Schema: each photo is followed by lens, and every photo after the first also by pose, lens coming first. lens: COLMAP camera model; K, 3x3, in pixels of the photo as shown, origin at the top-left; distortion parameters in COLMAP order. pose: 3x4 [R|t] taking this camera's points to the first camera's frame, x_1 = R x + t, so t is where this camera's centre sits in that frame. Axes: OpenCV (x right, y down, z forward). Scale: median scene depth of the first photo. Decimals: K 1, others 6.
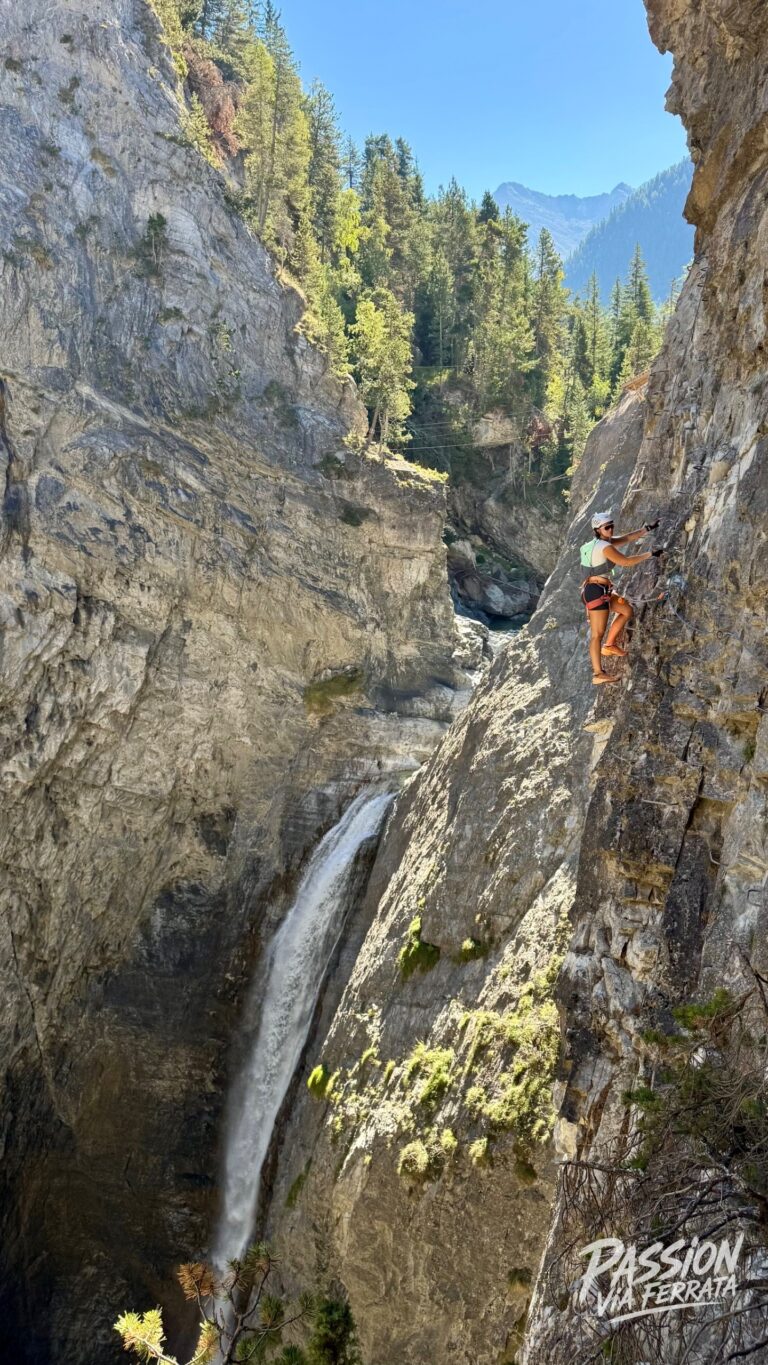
lens RADIAL K [[1014.3, 0, 388.2], [0, 1014.3, 643.5], [0, 0, 1]] dist [0.211481, -0.420326]
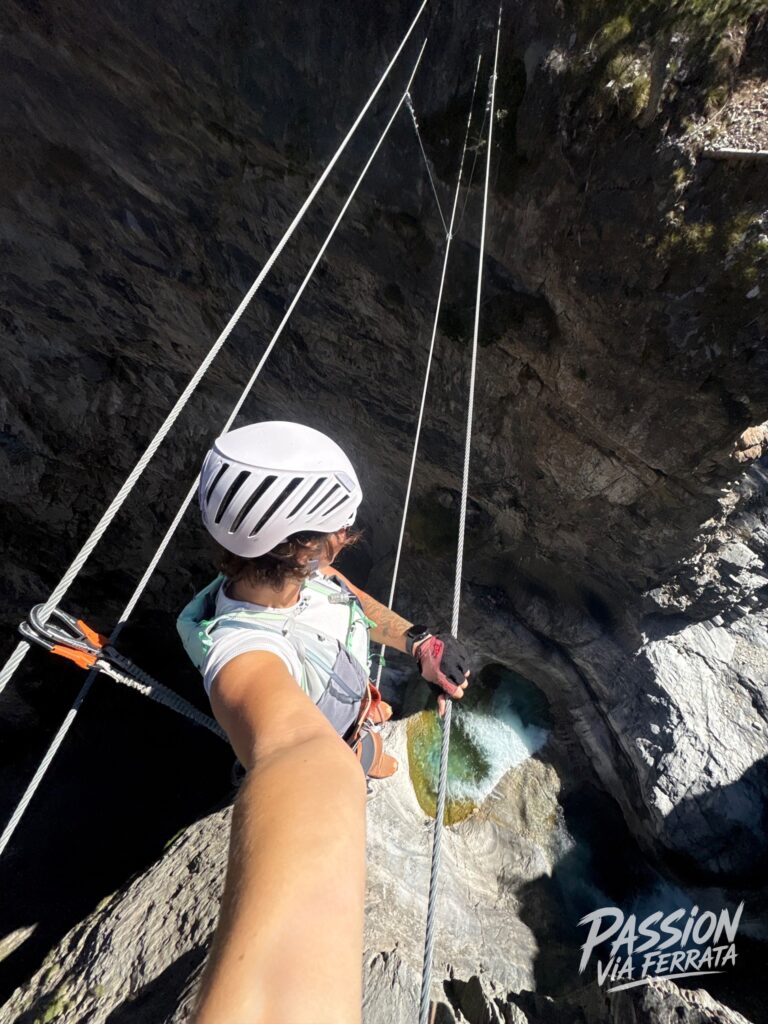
lens RADIAL K [[404.3, 0, 384.0], [0, 404.3, 512.0], [0, 0, 1]] dist [0.000895, -0.000255]
pose [[0.583378, 0.634342, -0.507228, 0.079189], [0.000435, 0.624267, 0.781211, -0.228880], [0.812201, -0.455962, 0.363907, 1.020344]]
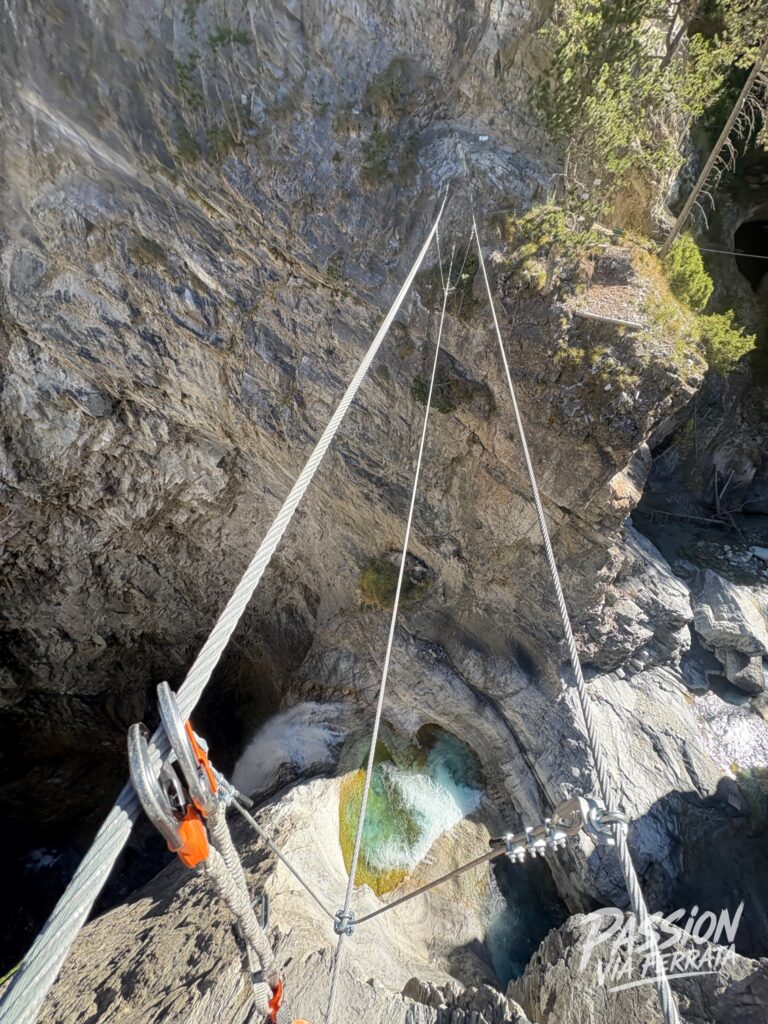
lens RADIAL K [[402.5, 0, 382.3], [0, 402.5, 511.6], [0, 0, 1]] dist [0.001490, -0.000154]
pose [[0.601405, 0.540668, -0.588208, 0.124065], [-0.180292, 0.809084, 0.559355, -0.217542], [0.778335, -0.230350, 0.584066, 0.965239]]
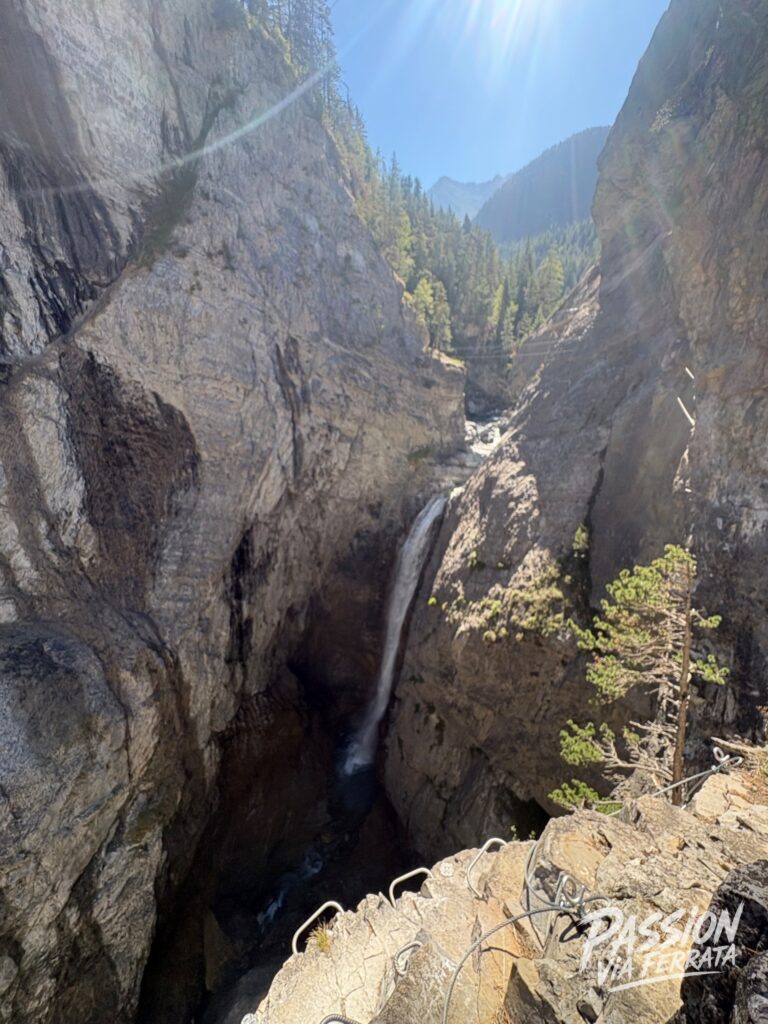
lens RADIAL K [[423.4, 0, 384.0], [0, 423.4, 512.0], [0, 0, 1]] dist [0.000983, -0.000033]
pose [[0.999565, -0.023356, -0.018013, -0.148834], [0.027113, 0.968038, 0.249332, -0.098816], [0.011614, -0.249712, 0.968250, -0.058167]]
